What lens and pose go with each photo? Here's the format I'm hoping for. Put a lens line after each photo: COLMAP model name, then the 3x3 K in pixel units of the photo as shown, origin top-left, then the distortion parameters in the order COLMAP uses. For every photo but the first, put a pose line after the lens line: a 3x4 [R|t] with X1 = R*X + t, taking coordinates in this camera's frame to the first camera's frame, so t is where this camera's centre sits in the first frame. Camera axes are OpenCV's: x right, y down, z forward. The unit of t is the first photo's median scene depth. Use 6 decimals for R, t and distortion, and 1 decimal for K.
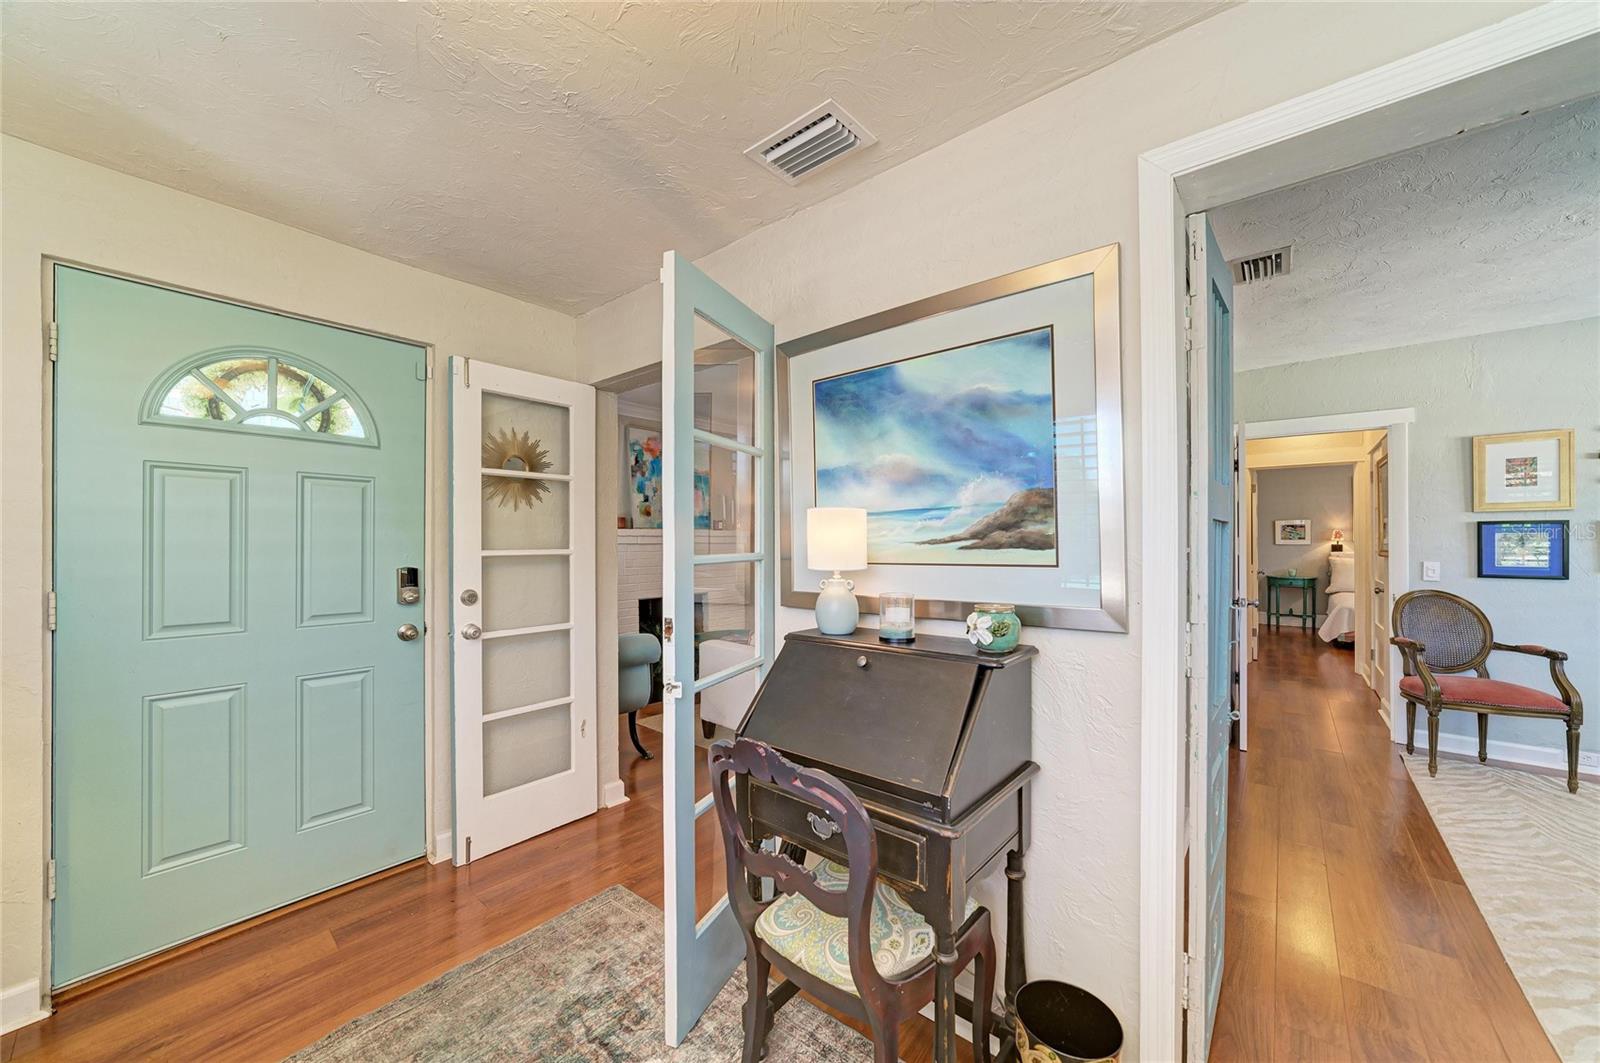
lens RADIAL K [[571.6, 0, 807.9], [0, 571.6, 539.0], [0, 0, 1]] dist [-0.022197, 0.005561]
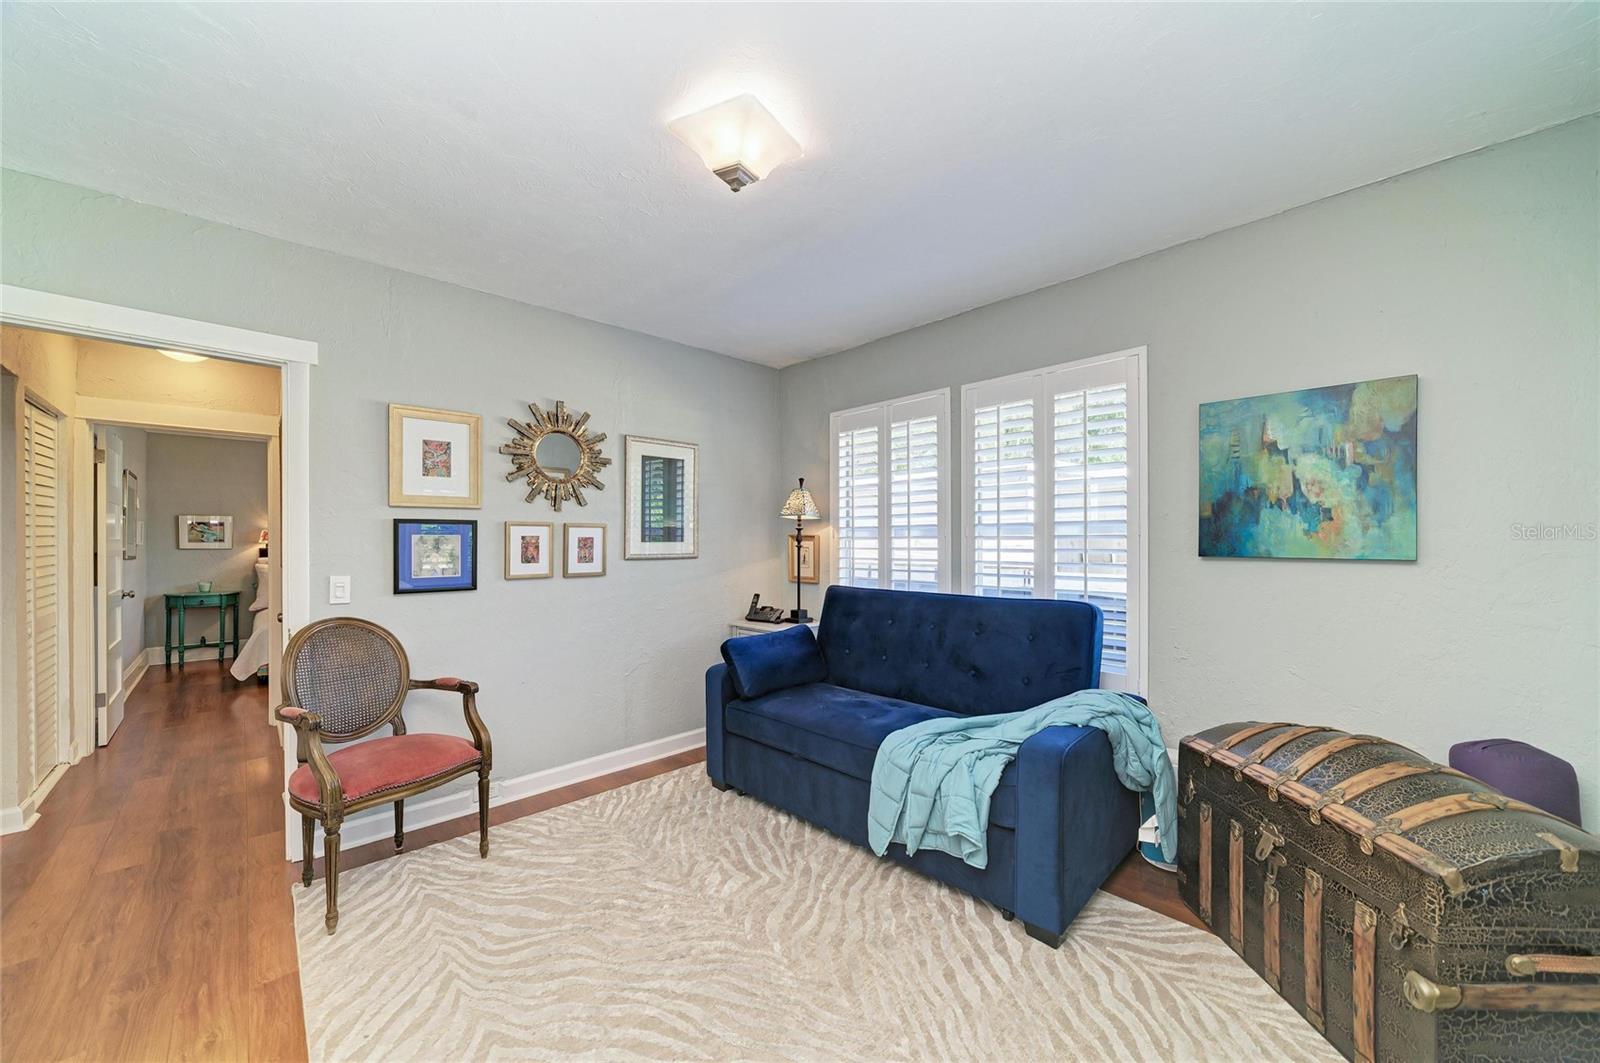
lens RADIAL K [[587.8, 0, 804.5], [0, 587.8, 538.6], [0, 0, 1]] dist [-0.021612, 0.006244]
pose [[0.101592, 0.004936, 0.994814, 0.488427], [-0.001475, 0.999987, -0.004811, -0.002376], [-0.994825, -0.000978, 0.101598, 0.384286]]
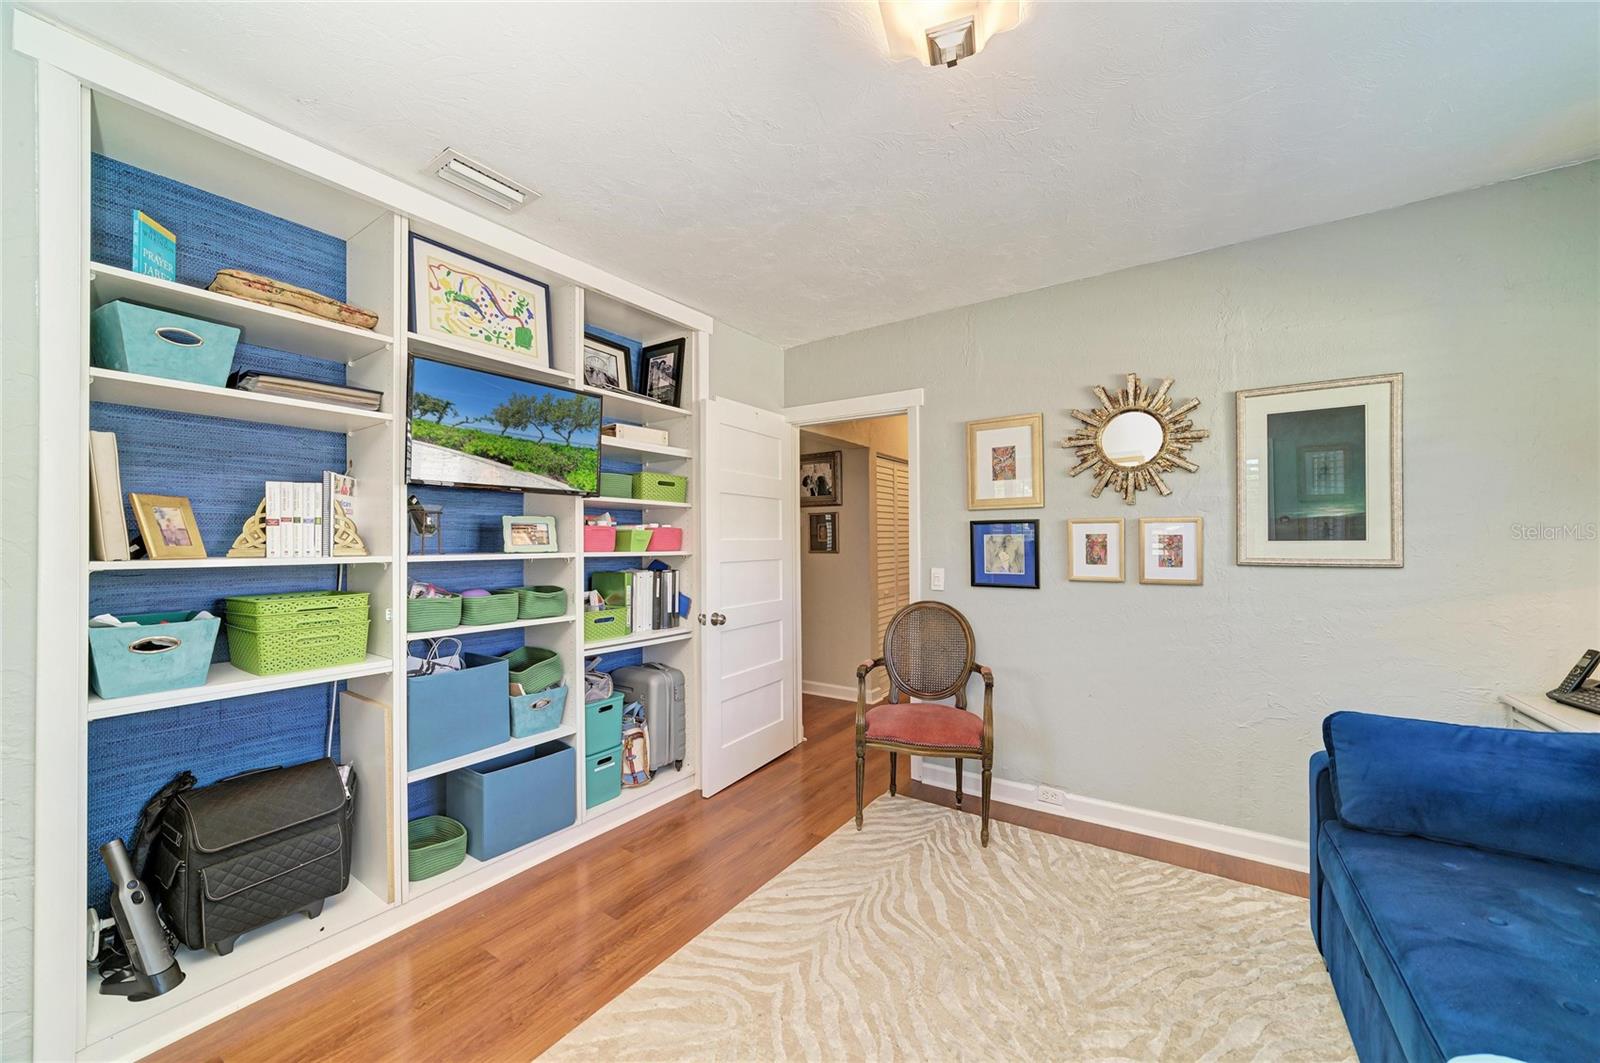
lens RADIAL K [[587.8, 0, 804.5], [0, 587.8, 538.6], [0, 0, 1]] dist [-0.021612, 0.006244]
pose [[0.994227, -0.001867, 0.107284, 0.852463], [0.001673, 0.999997, 0.001902, -0.006387], [-0.107287, -0.001711, 0.994227, 0.136279]]
